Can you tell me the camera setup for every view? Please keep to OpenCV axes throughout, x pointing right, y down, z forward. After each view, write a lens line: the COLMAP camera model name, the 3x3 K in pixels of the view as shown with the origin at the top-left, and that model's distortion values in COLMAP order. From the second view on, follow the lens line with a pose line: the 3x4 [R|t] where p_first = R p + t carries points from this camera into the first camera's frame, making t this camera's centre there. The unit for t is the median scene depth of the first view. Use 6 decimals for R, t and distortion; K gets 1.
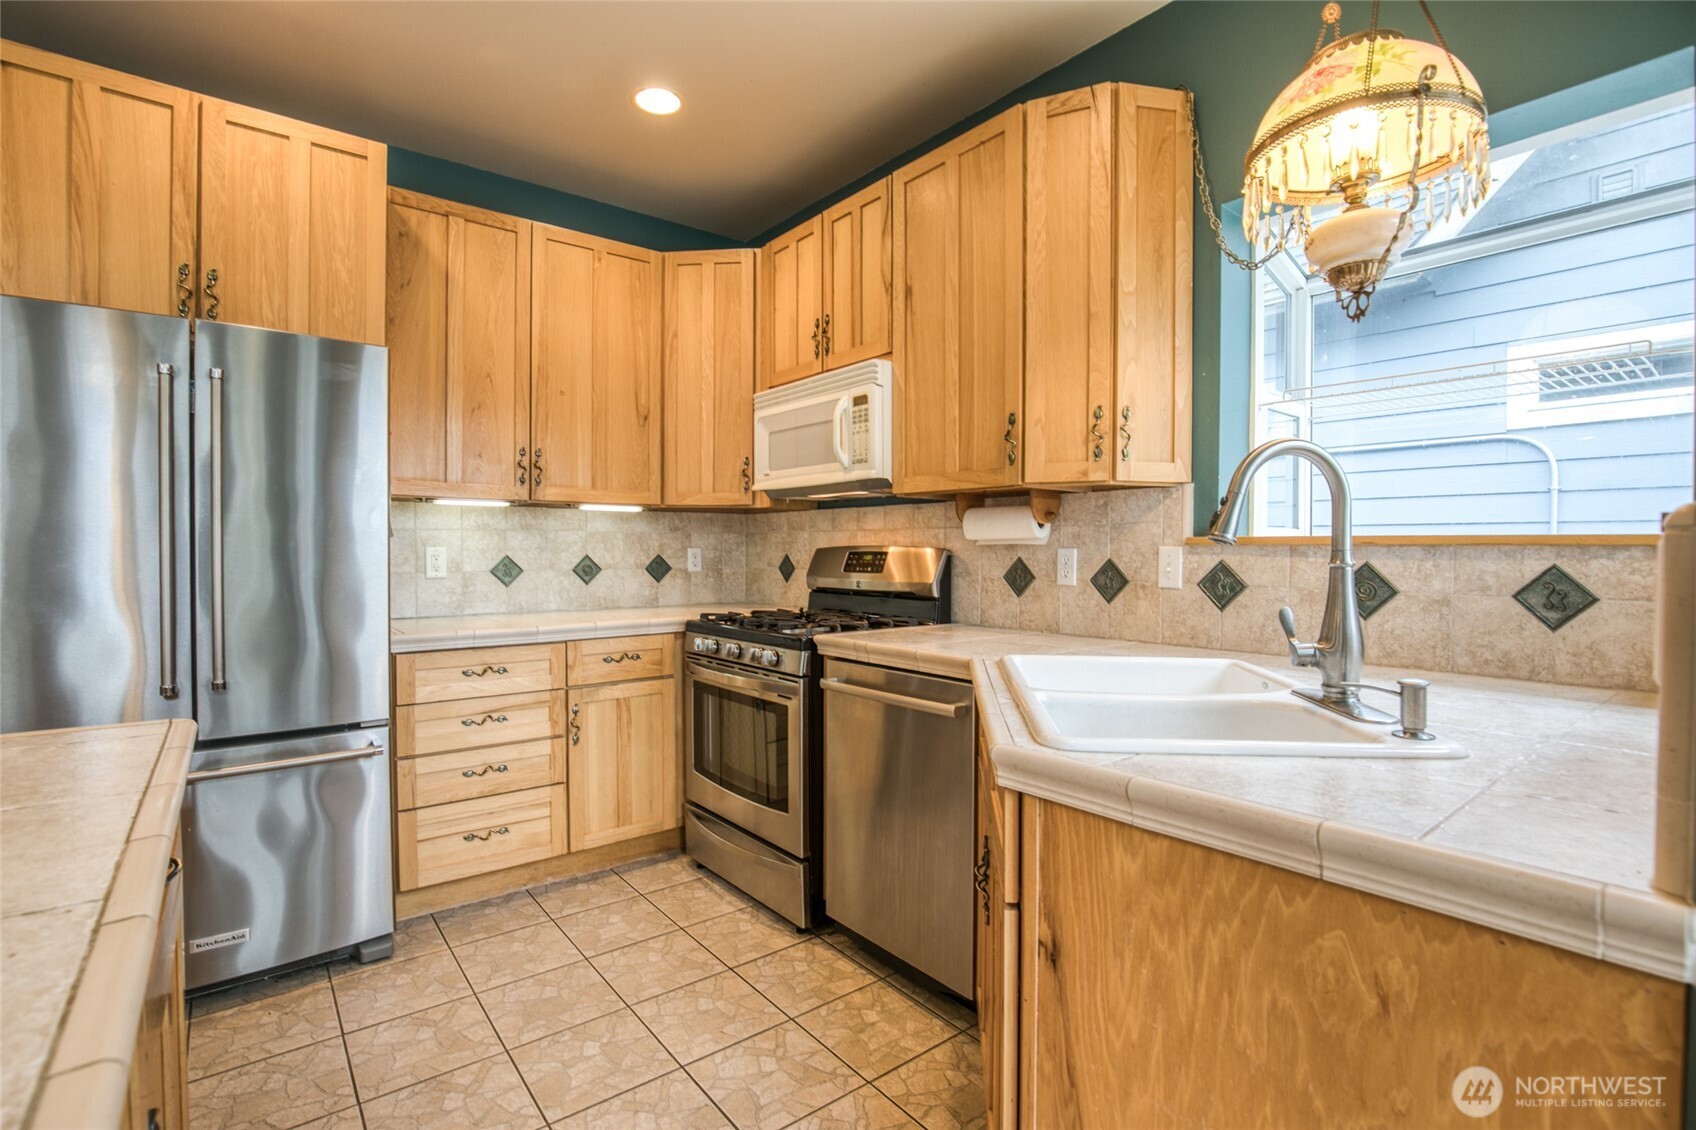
lens RADIAL K [[785.7, 0, 830.9], [0, 785.7, 564.0], [0, 0, 1]] dist [-0.032677, 0.004377]
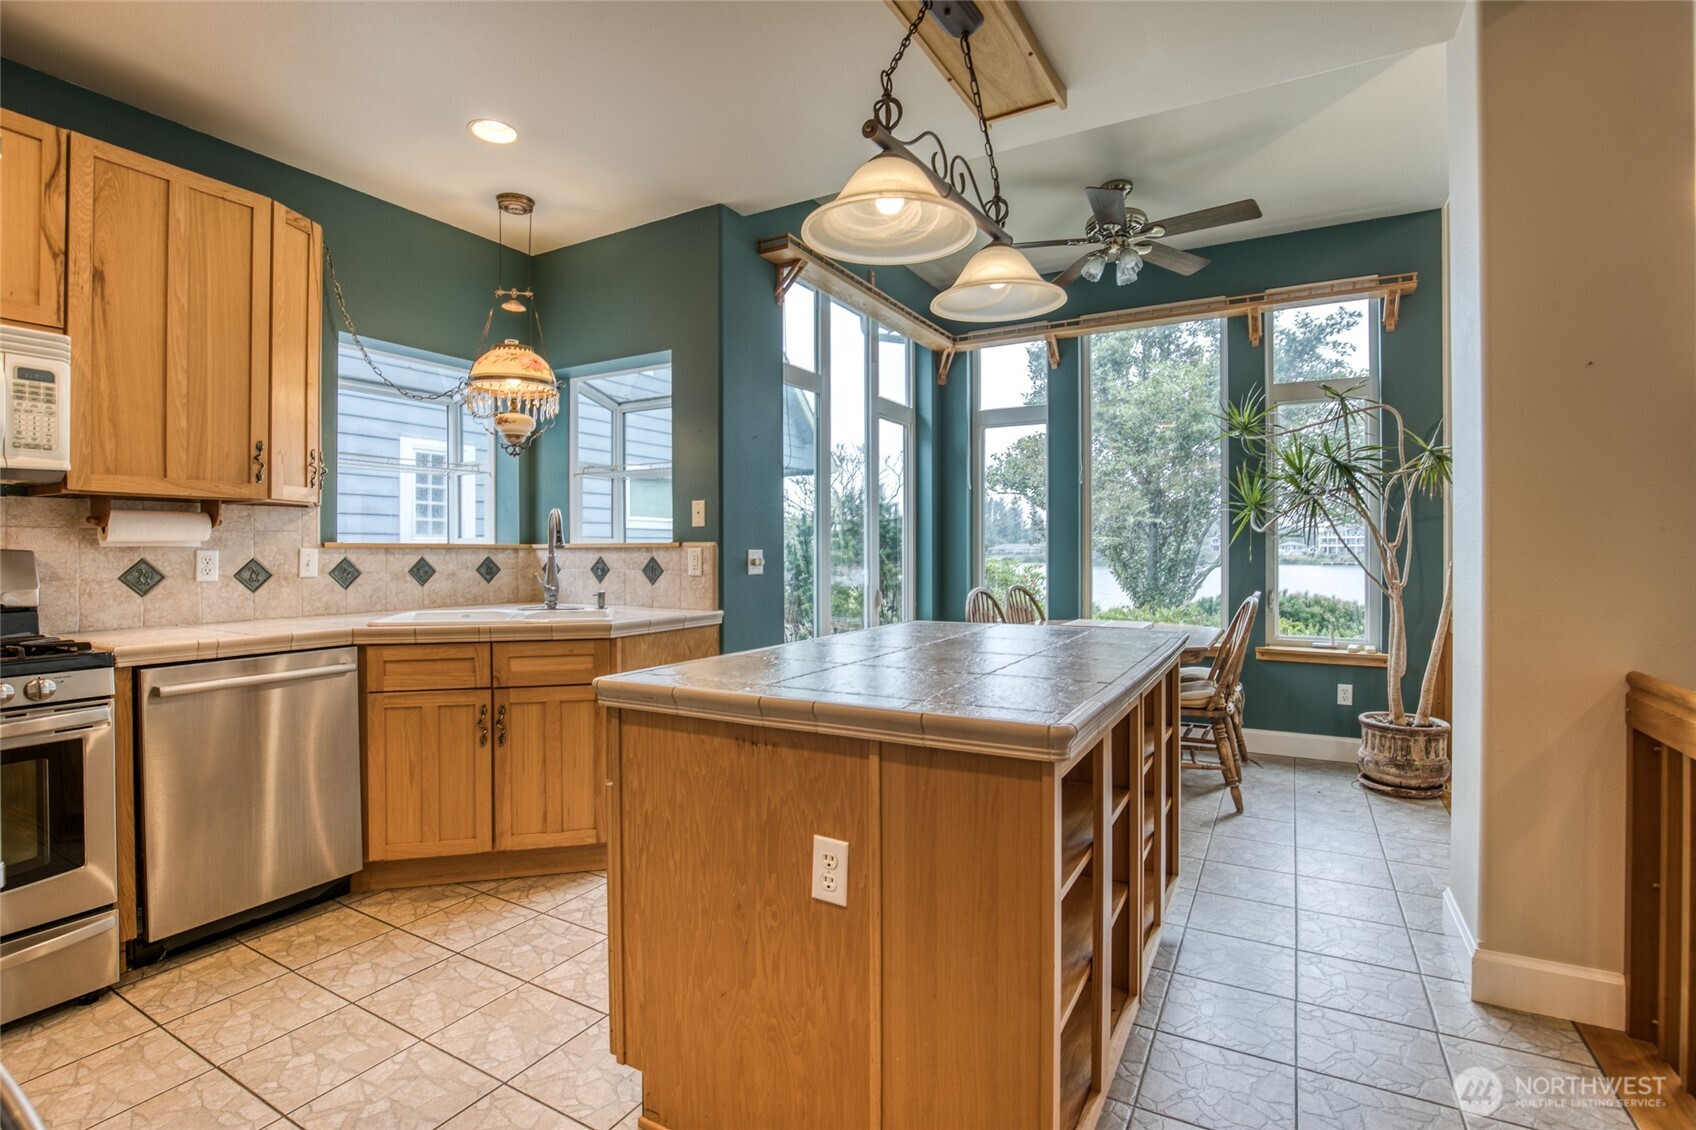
lens RADIAL K [[785.7, 0, 843.8], [0, 785.7, 536.8], [0, 0, 1]] dist [-0.032677, 0.004377]
pose [[-0.376067, 0.010217, 0.926536, -1.227799], [0.013710, 0.999891, -0.005461, -0.021992], [-0.926491, 0.010649, -0.376166, 0.597043]]
